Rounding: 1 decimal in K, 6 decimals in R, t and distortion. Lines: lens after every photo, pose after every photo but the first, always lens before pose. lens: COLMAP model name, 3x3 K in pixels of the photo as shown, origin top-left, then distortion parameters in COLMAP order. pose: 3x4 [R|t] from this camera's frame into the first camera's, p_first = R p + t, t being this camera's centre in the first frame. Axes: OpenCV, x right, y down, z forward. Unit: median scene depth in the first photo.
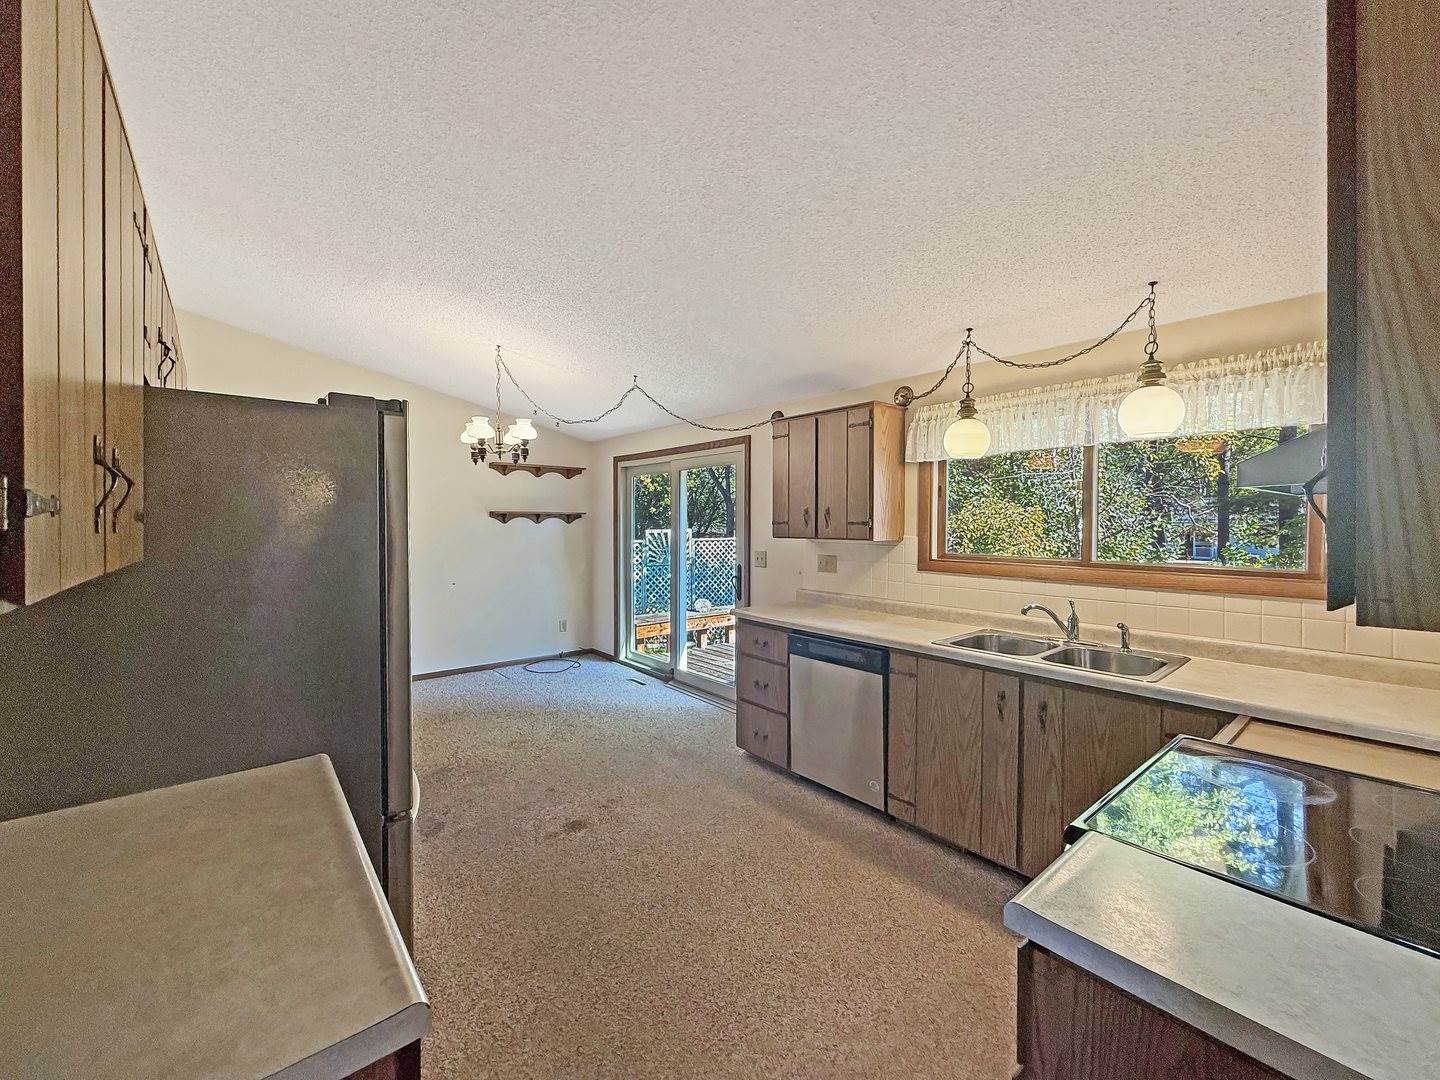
lens RADIAL K [[599.3, 0, 722.8], [0, 599.3, 524.3], [0, 0, 1]] dist [-0.000916, -0.000004]
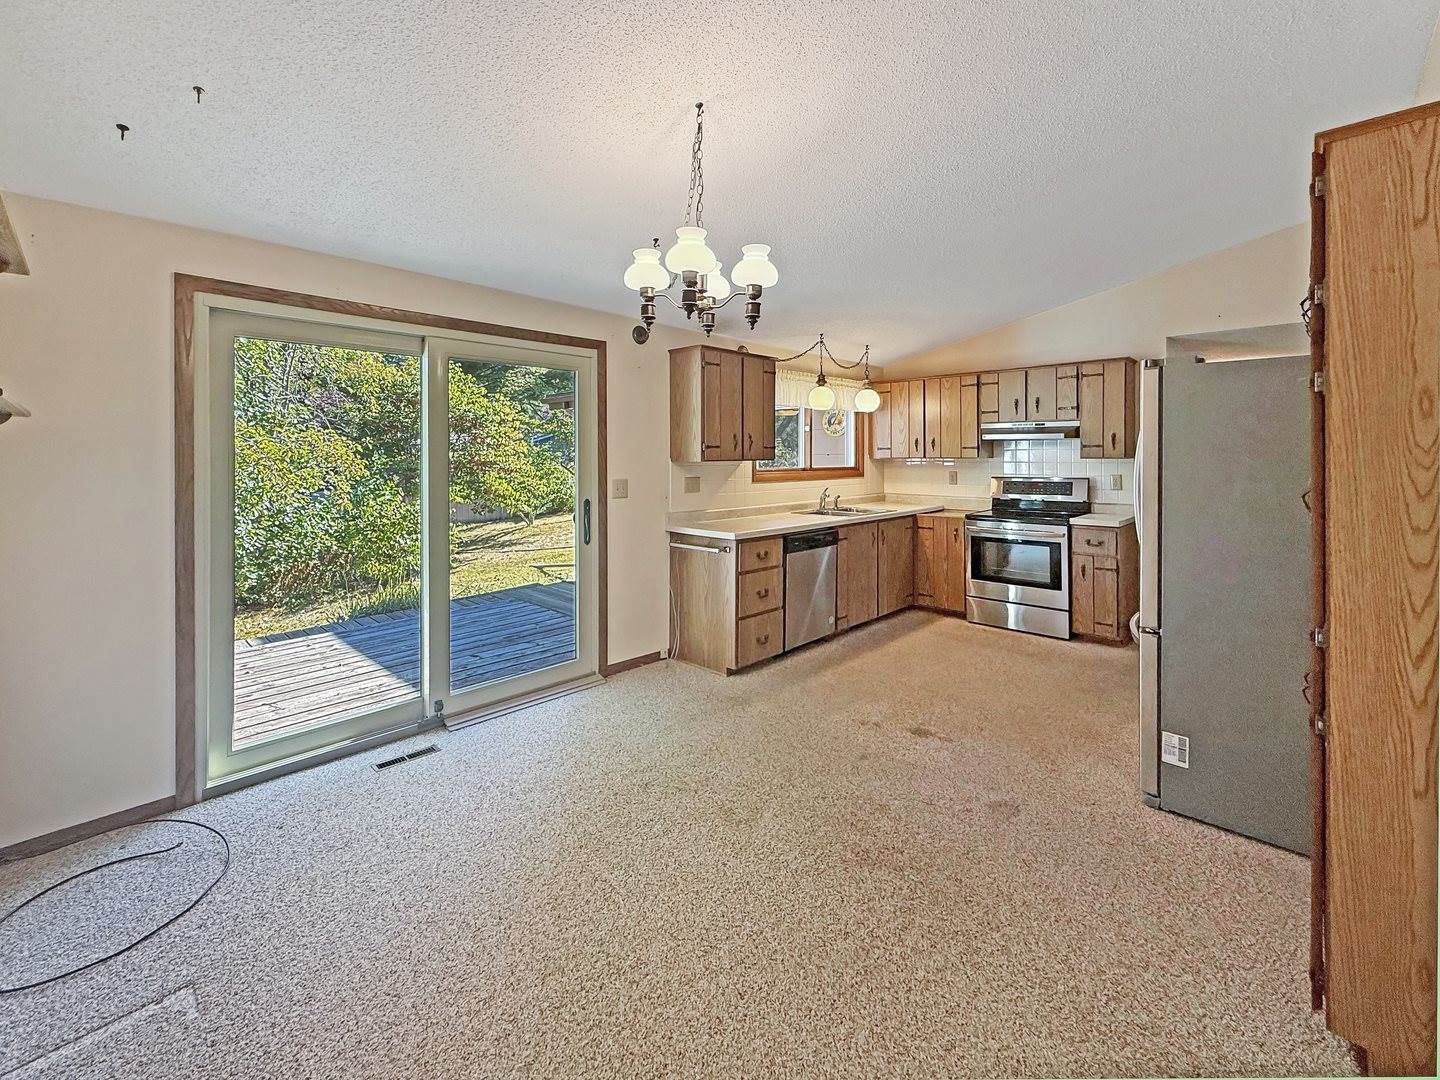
lens RADIAL K [[601.8, 0, 721.6], [0, 601.8, 456.0], [0, 0, 1]] dist [0.000164, 0.000059]
pose [[-0.100271, -0.003077, 0.994955, -1.051772], [0.008279, 0.999958, 0.003927, 0.010894], [-0.994926, 0.008631, -0.100241, 1.211857]]
